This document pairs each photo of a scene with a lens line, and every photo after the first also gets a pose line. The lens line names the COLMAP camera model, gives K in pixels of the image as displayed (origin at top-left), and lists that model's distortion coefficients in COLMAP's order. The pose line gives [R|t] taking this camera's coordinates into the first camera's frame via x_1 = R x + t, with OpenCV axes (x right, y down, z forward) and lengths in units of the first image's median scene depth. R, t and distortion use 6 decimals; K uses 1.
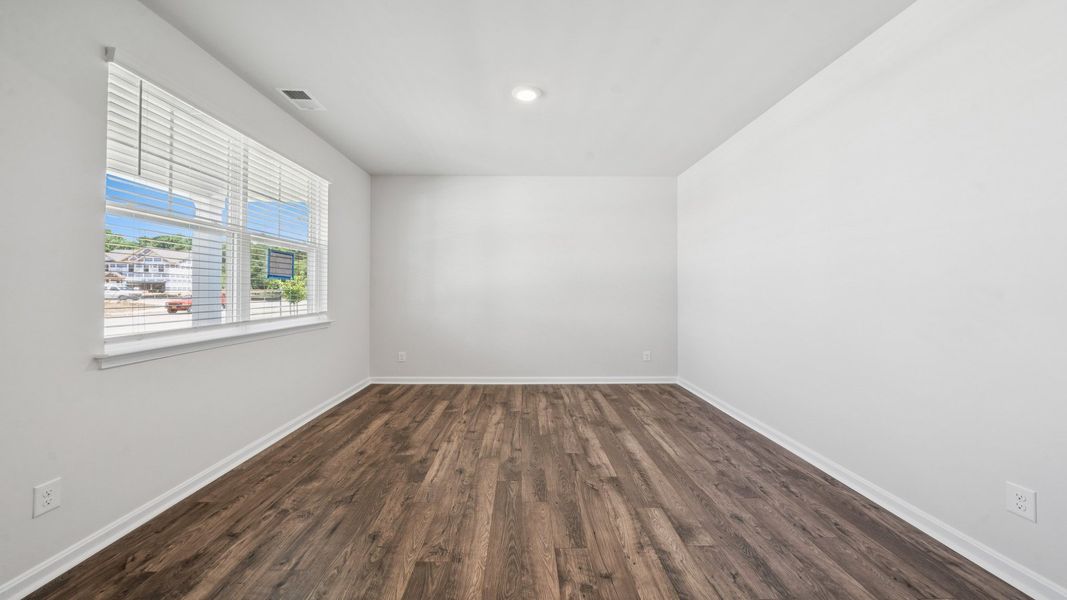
lens RADIAL K [[401.5, 0, 529.0], [0, 401.5, 296.8], [0, 0, 1]] dist [-0.000138, -0.000033]
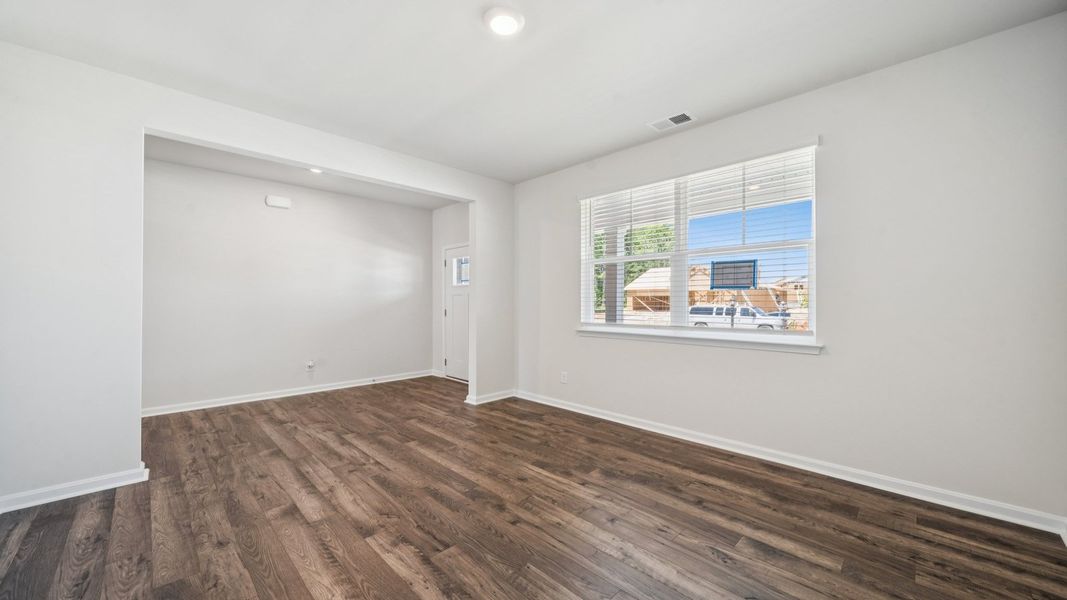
lens RADIAL K [[401.5, 0, 529.0], [0, 401.5, 296.8], [0, 0, 1]] dist [-0.000138, -0.000033]
pose [[-0.739619, -0.008773, -0.672969, 0.561584], [-0.009381, 0.999952, -0.002727, -0.028438], [0.672960, 0.004296, -0.739666, 1.961119]]
